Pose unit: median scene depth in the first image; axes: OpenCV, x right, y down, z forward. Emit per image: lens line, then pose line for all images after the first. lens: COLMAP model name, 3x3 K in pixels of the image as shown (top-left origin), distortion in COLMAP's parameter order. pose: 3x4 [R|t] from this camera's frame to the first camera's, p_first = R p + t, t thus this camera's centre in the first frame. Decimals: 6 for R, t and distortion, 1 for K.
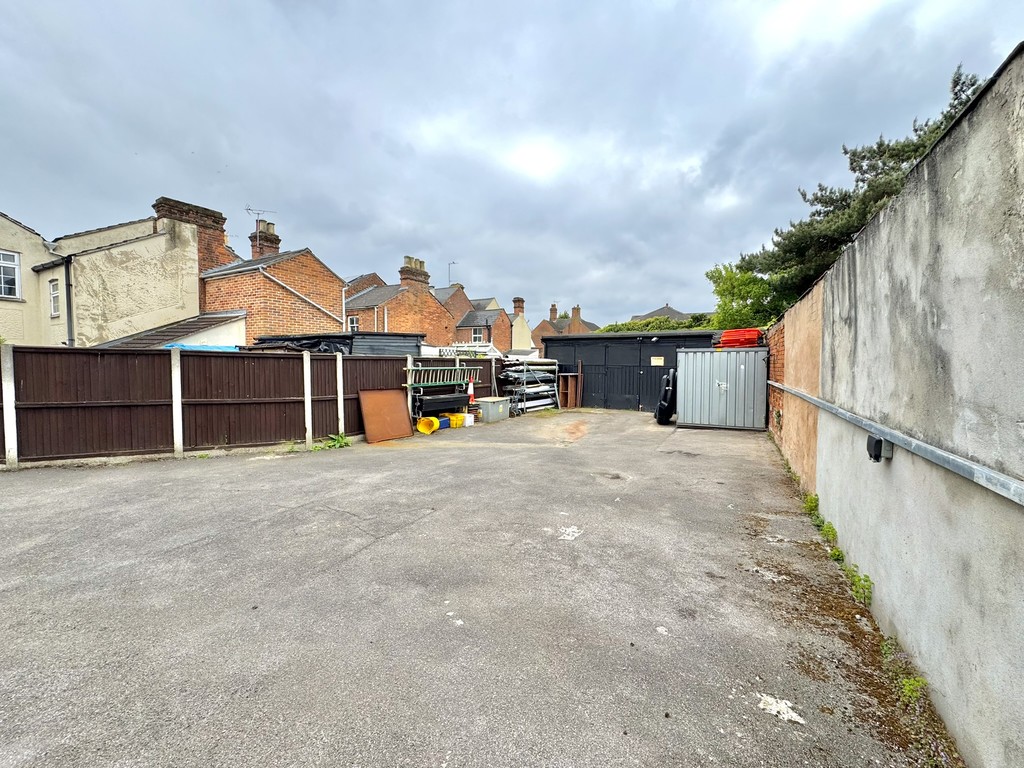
lens RADIAL K [[408.2, 0, 512.1], [0, 408.2, 383.5], [0, 0, 1]] dist [-0.000527, -0.000741]
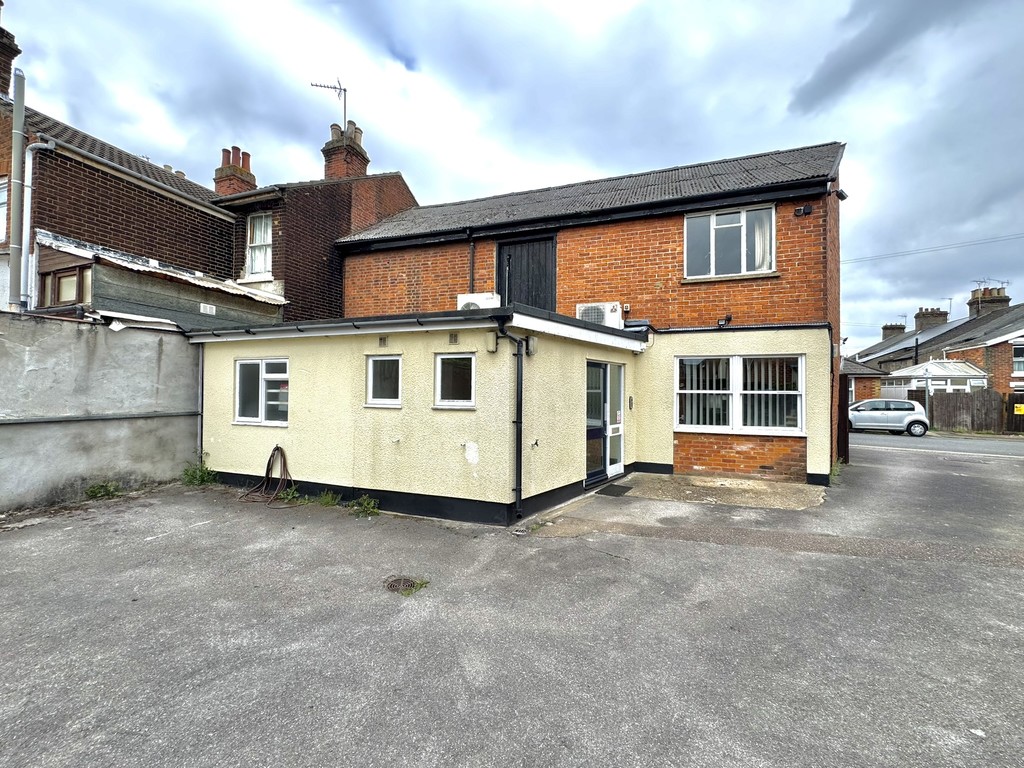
lens RADIAL K [[408.2, 0, 510.4], [0, 408.2, 383.1], [0, 0, 1]] dist [-0.000527, -0.000741]
pose [[-0.994927, -0.018928, -0.098804, -0.360073], [-0.021857, 0.999351, 0.028648, -0.031157], [0.098198, 0.030662, -0.994694, 0.513992]]
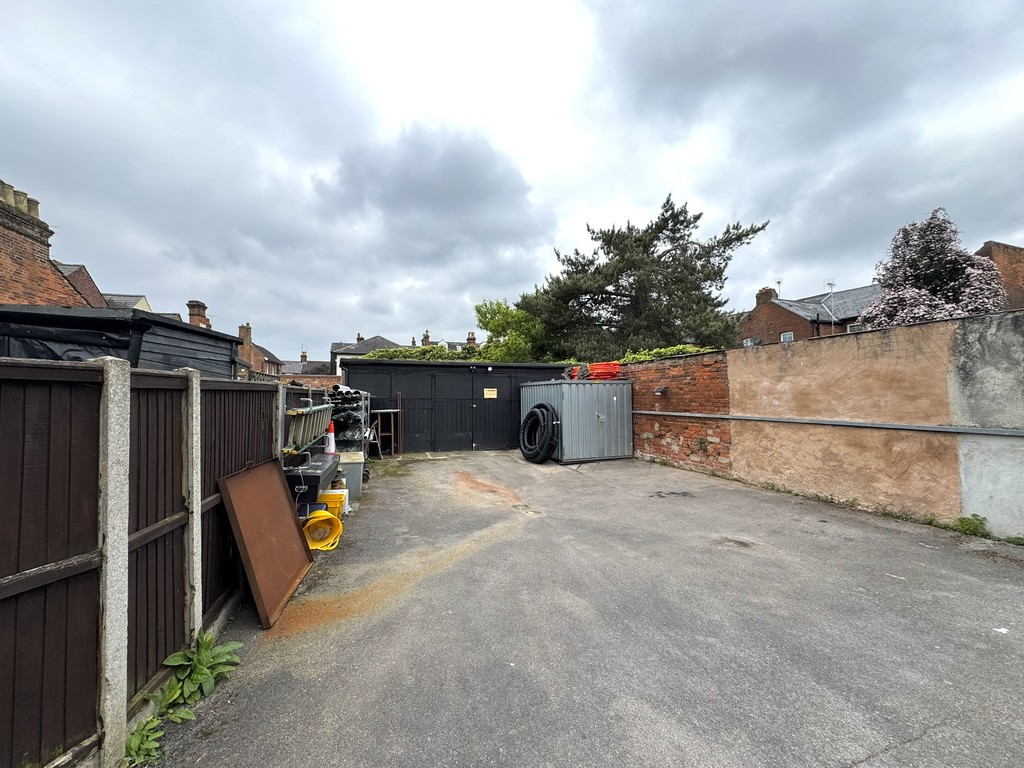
lens RADIAL K [[408.2, 0, 511.4], [0, 408.2, 382.5], [0, 0, 1]] dist [-0.000527, -0.000741]
pose [[0.680278, 0.017144, 0.732754, -0.324958], [0.041784, 0.997193, -0.062123, -0.023778], [-0.731763, 0.072878, 0.677652, 0.408218]]
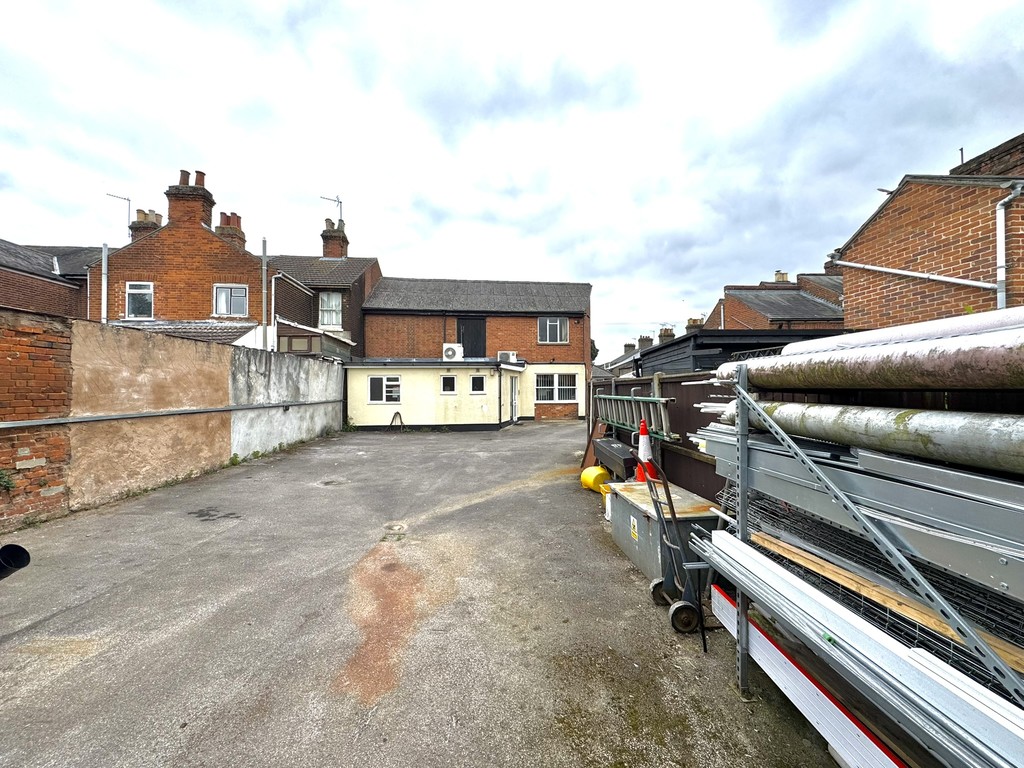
lens RADIAL K [[408.2, 0, 512.8], [0, 408.2, 383.6], [0, 0, 1]] dist [-0.000527, -0.000741]
pose [[-0.853773, -0.009843, -0.520552, 0.222978], [-0.026177, 0.999368, 0.024037, -0.056400], [0.519986, 0.034149, -0.853492, 1.218742]]
